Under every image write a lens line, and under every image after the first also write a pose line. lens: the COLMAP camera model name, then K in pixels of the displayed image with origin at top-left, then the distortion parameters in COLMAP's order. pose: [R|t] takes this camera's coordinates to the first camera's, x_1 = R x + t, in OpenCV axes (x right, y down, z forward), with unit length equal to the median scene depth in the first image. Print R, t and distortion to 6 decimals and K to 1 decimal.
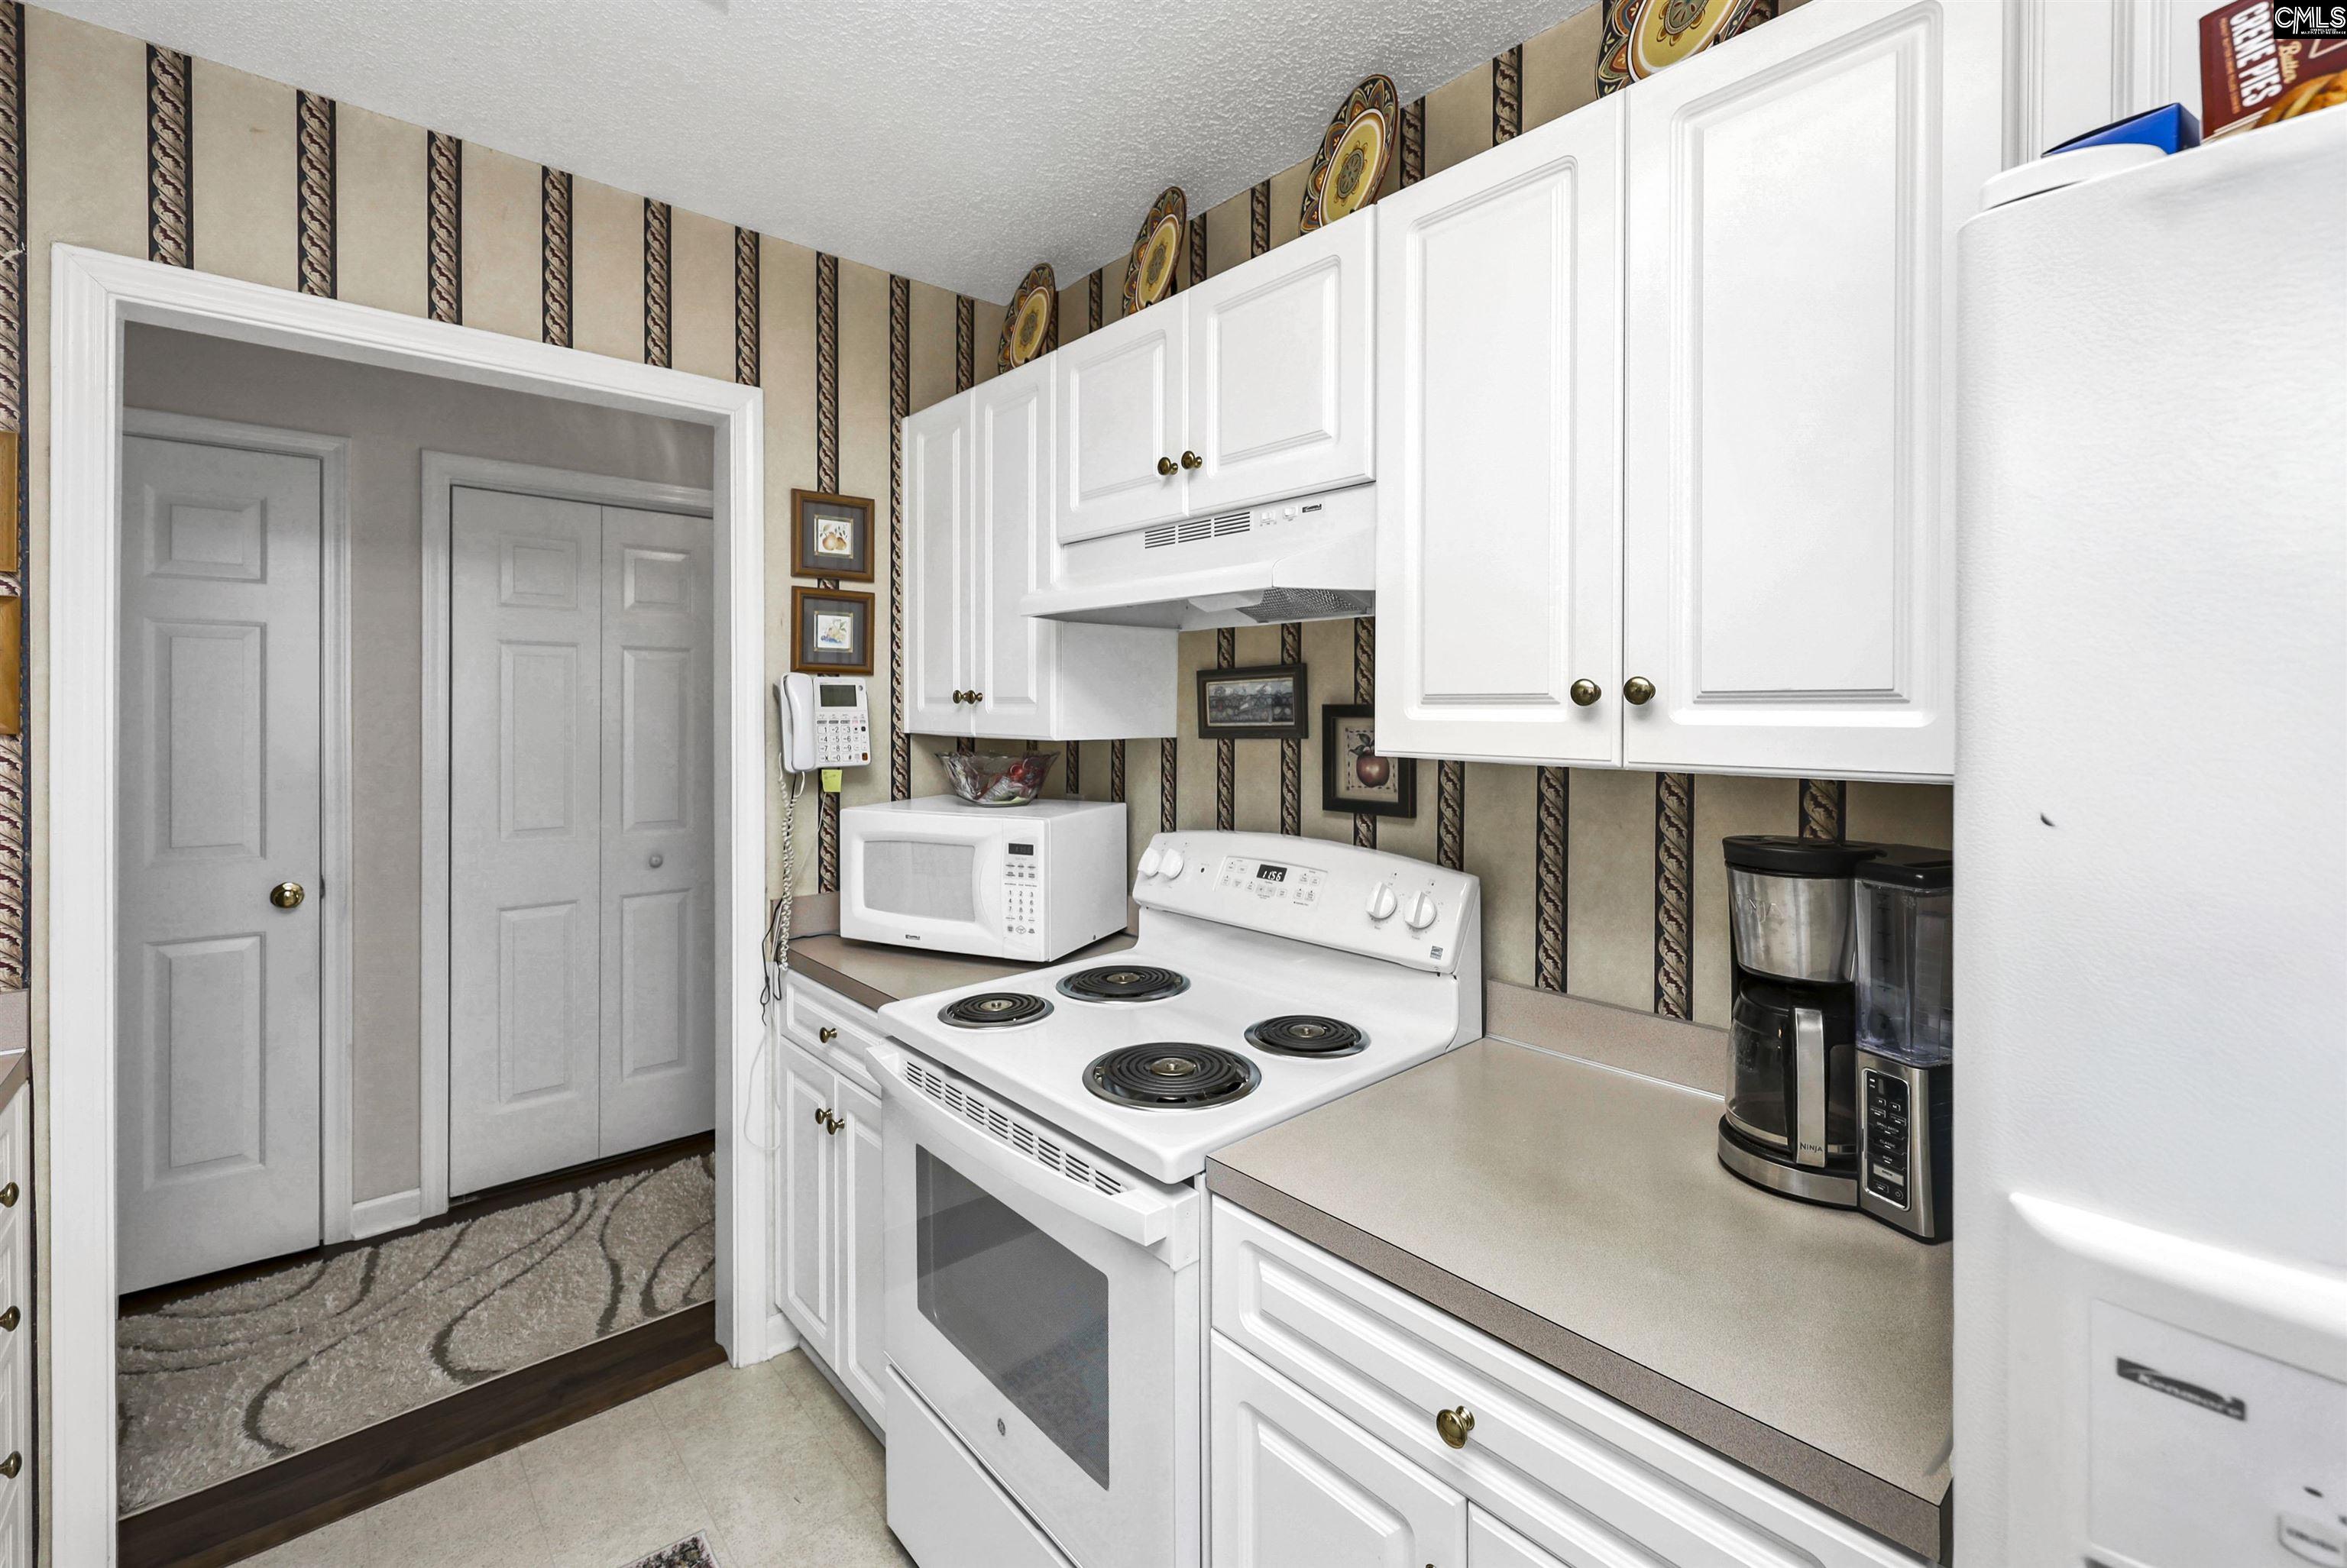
lens RADIAL K [[1014.7, 0, 1176.2], [0, 1014.7, 715.3], [0, 0, 1]] dist [0.001251, -0.000238]
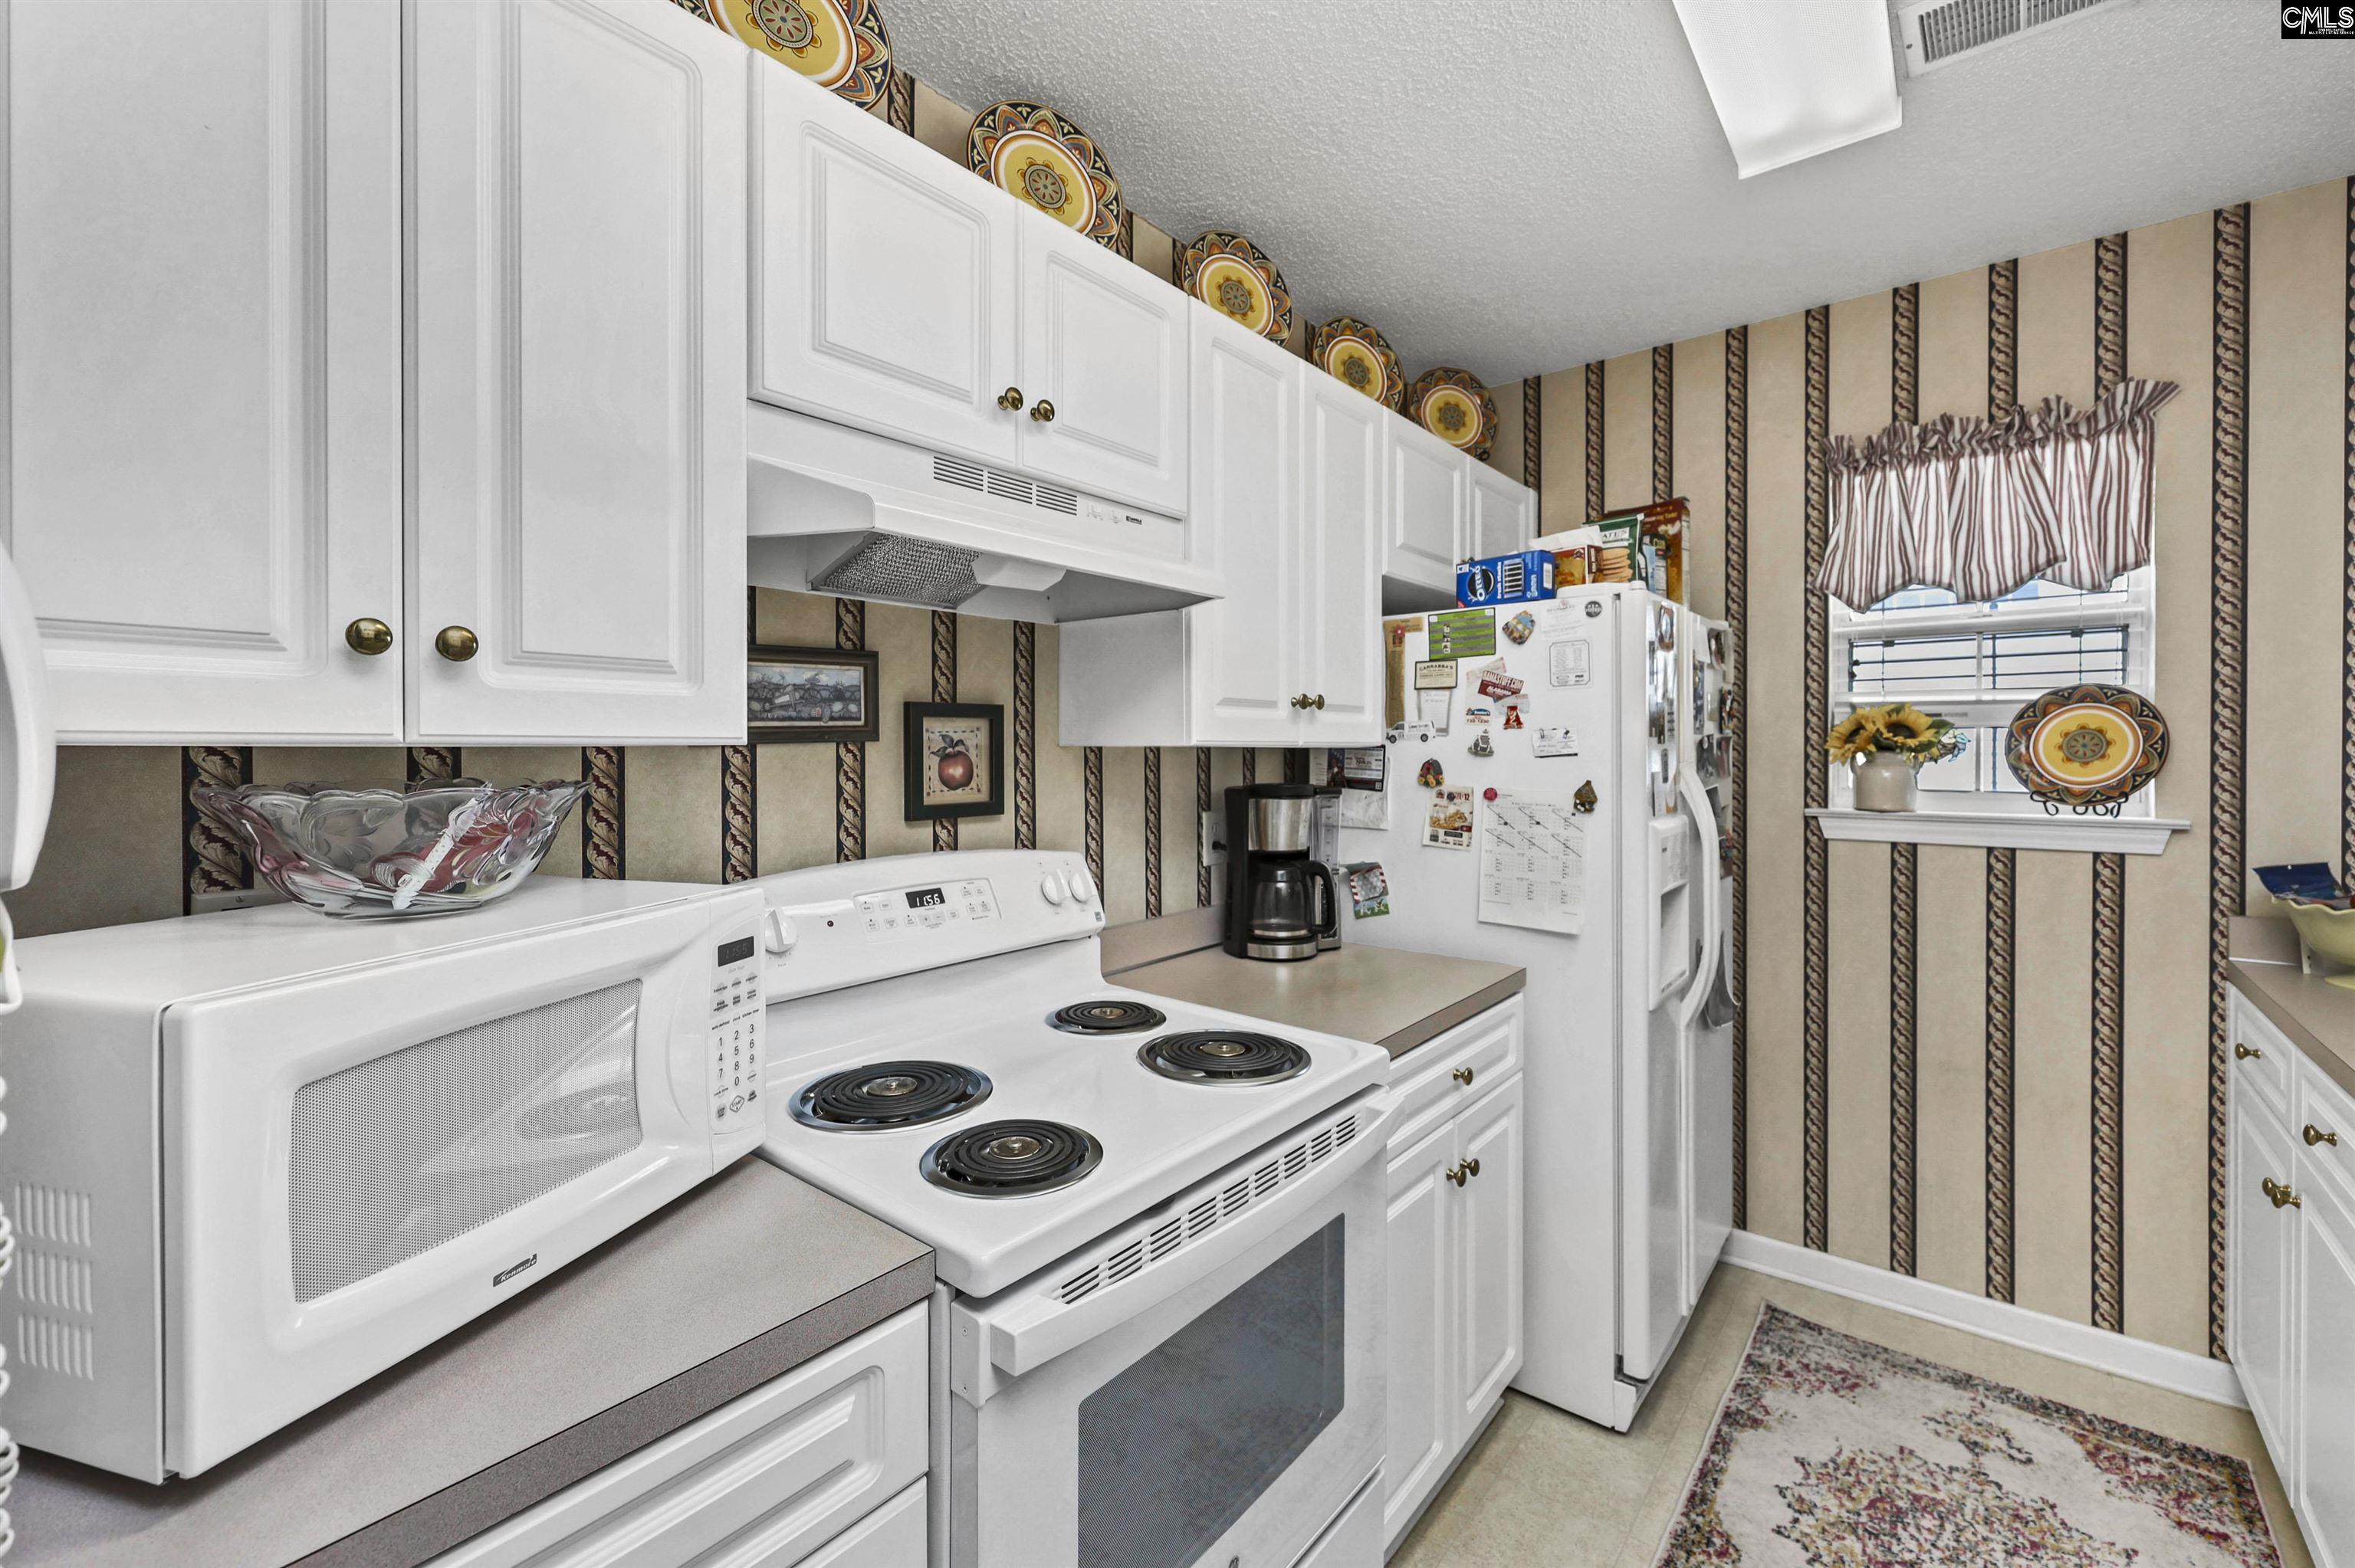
lens RADIAL K [[969.8, 0, 1178.5], [0, 969.8, 761.6], [0, 0, 1]] dist [-0.000362, -0.000205]
pose [[-0.156223, -0.015144, 0.987606, -0.693047], [0.011095, 0.999792, 0.017086, 0.028285], [-0.987659, 0.013627, -0.156023, 0.862395]]
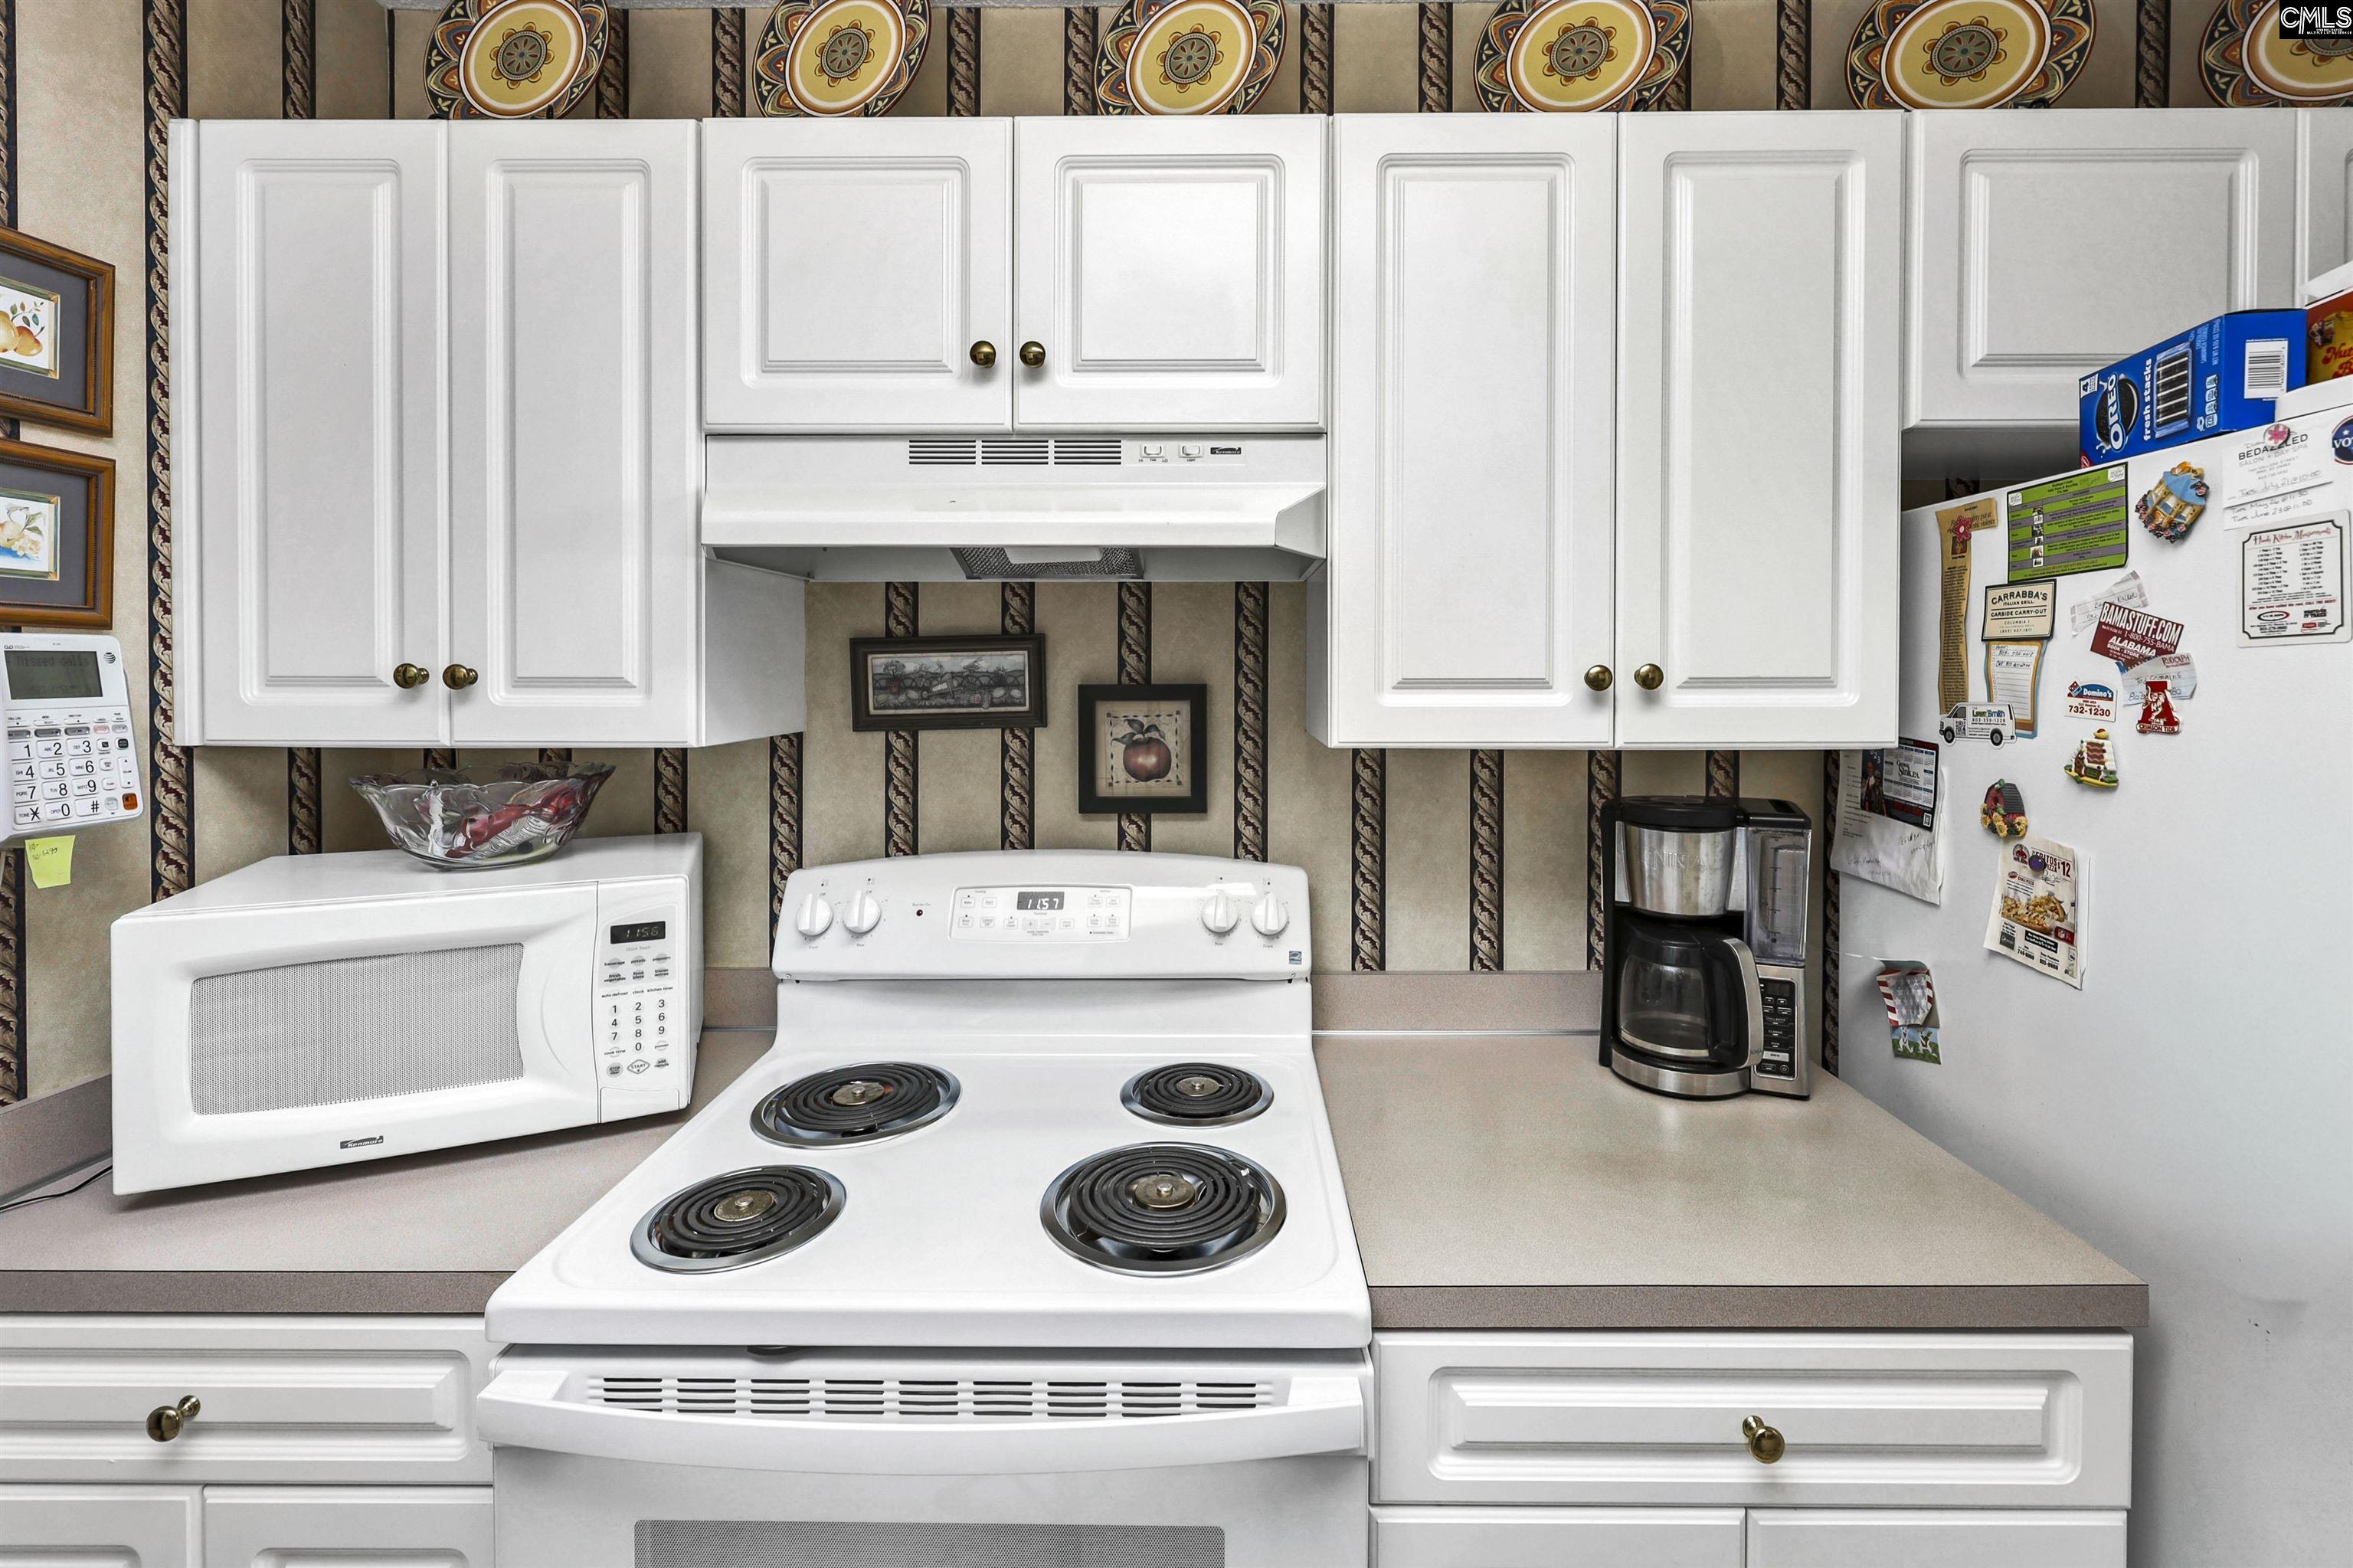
lens RADIAL K [[1018.5, 0, 1224.6], [0, 1018.5, 682.0], [0, 0, 1]] dist [-0.001045, -0.000306]
pose [[0.667967, -0.010425, 0.744118, -0.371898], [0.008325, 0.999944, 0.006536, -0.016741], [-0.744144, 0.001829, 0.668016, 0.346450]]
